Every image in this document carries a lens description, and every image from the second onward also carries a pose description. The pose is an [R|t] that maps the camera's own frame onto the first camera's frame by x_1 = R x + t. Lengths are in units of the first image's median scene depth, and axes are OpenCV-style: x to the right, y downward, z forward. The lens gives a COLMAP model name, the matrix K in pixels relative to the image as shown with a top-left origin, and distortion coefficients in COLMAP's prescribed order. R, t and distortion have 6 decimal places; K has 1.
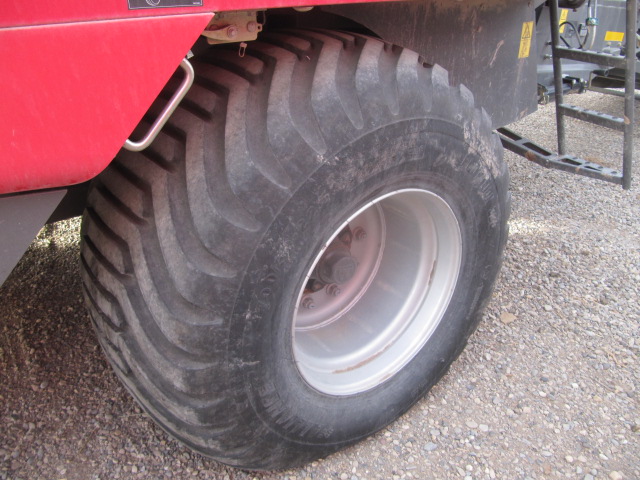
lens RADIAL K [[533.2, 0, 320.2], [0, 533.2, 240.5], [0, 0, 1]] dist [-0.046946, 0.011905]
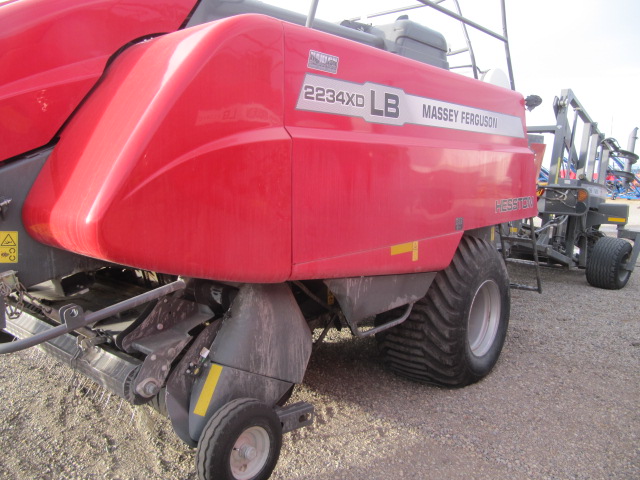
lens RADIAL K [[533.2, 0, 318.2], [0, 533.2, 238.3], [0, 0, 1]] dist [-0.046946, 0.011905]
pose [[0.977540, -0.019811, 0.209818, -1.454051], [0.090308, 0.938913, -0.332094, 0.611328], [-0.190422, 0.343583, 0.919614, -1.757608]]
